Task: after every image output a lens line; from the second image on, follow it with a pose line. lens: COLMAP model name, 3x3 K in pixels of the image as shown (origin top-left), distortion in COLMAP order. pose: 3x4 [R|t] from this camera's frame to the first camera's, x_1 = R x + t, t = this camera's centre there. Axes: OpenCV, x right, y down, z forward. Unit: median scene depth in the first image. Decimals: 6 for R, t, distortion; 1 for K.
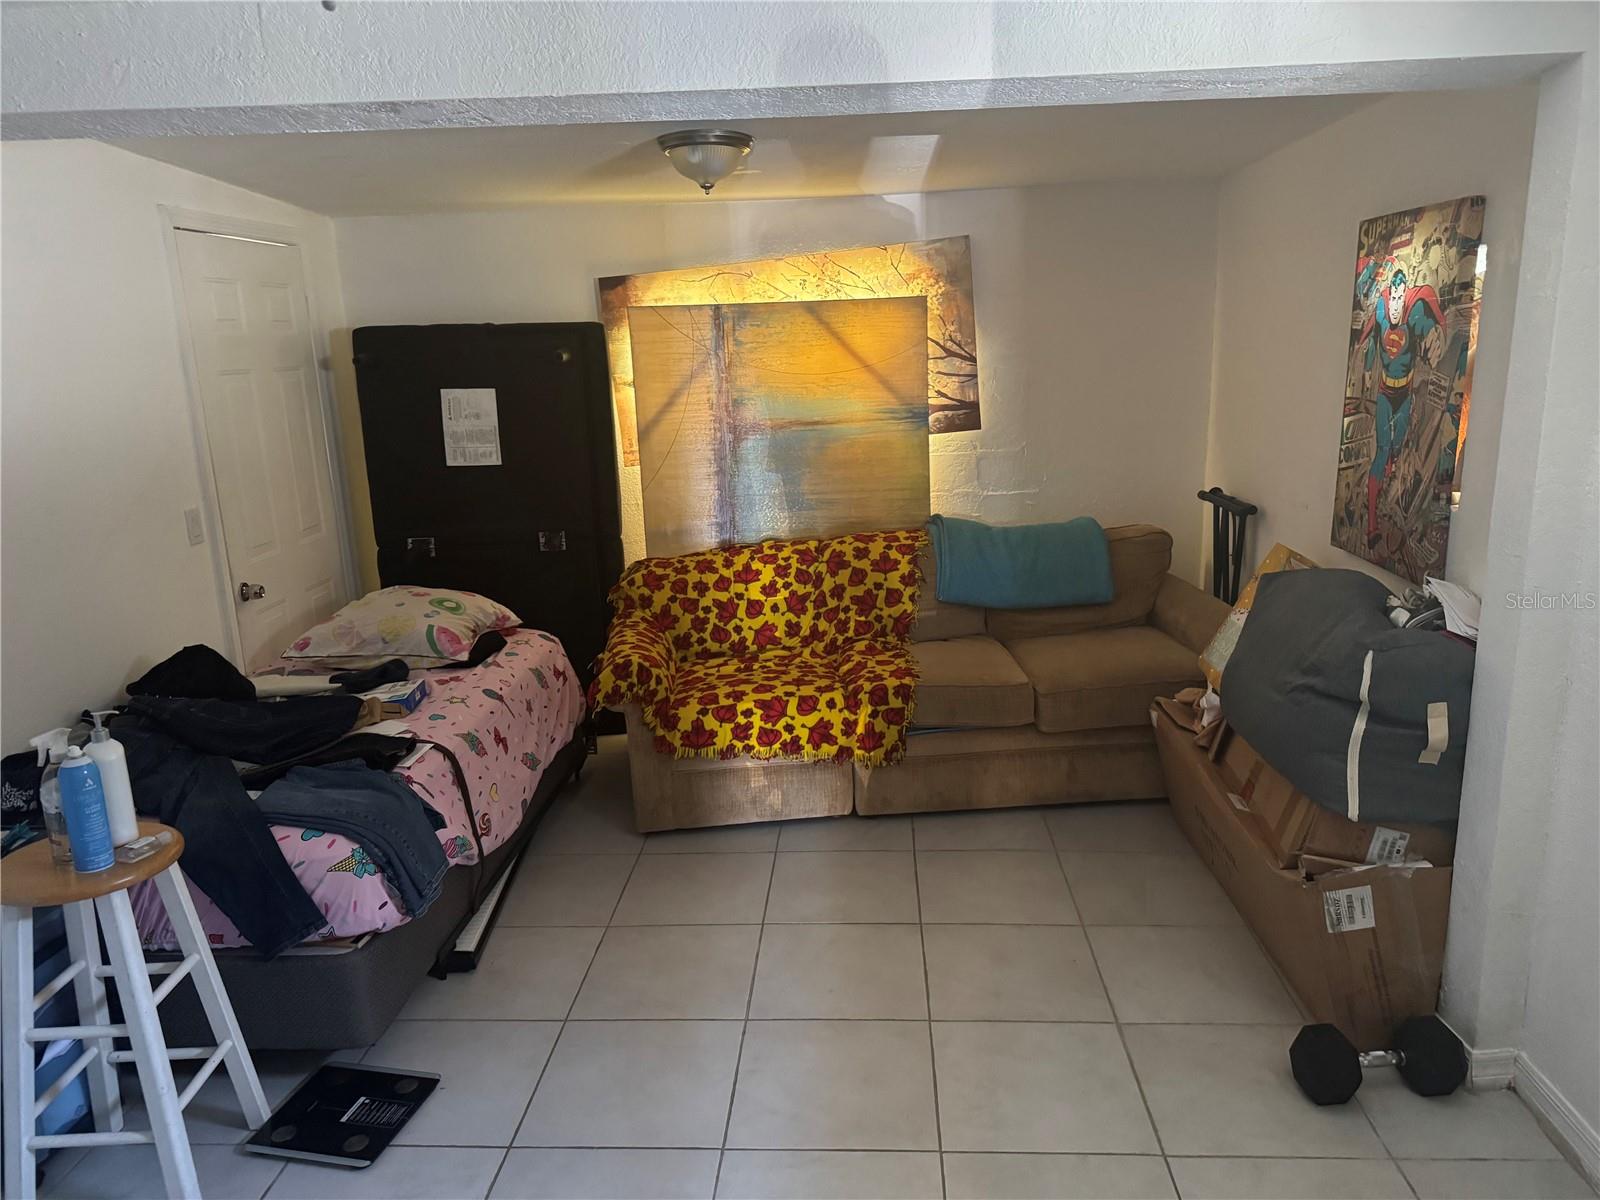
lens RADIAL K [[1120.0, 0, 803.0], [0, 1120.0, 605.9], [0, 0, 1]] dist [0.007589, -0.000130]
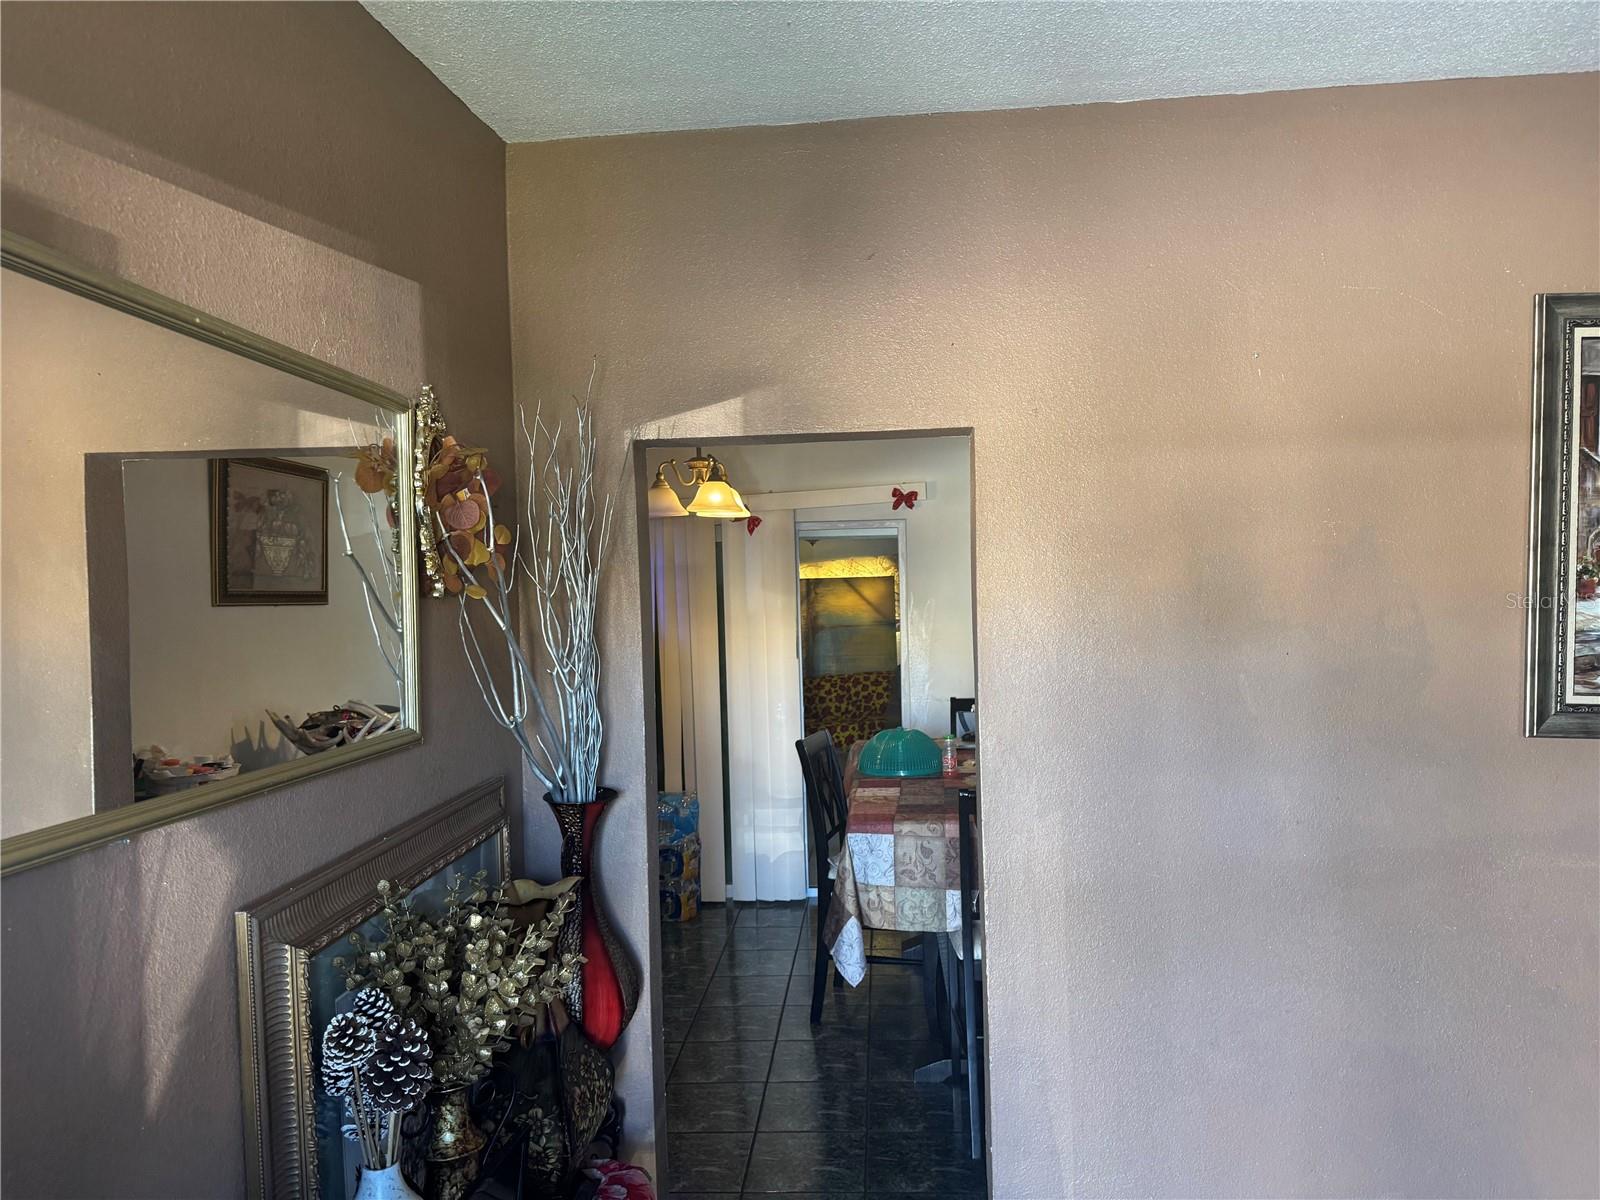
lens RADIAL K [[1120.0, 0, 798.6], [0, 1120.0, 607.0], [0, 0, 1]] dist [0.007589, -0.000130]
pose [[0.999592, 0.008735, -0.027210, -0.030103], [-0.014752, 0.973200, -0.229488, 0.361964], [0.024476, 0.229796, 0.972931, -1.399370]]
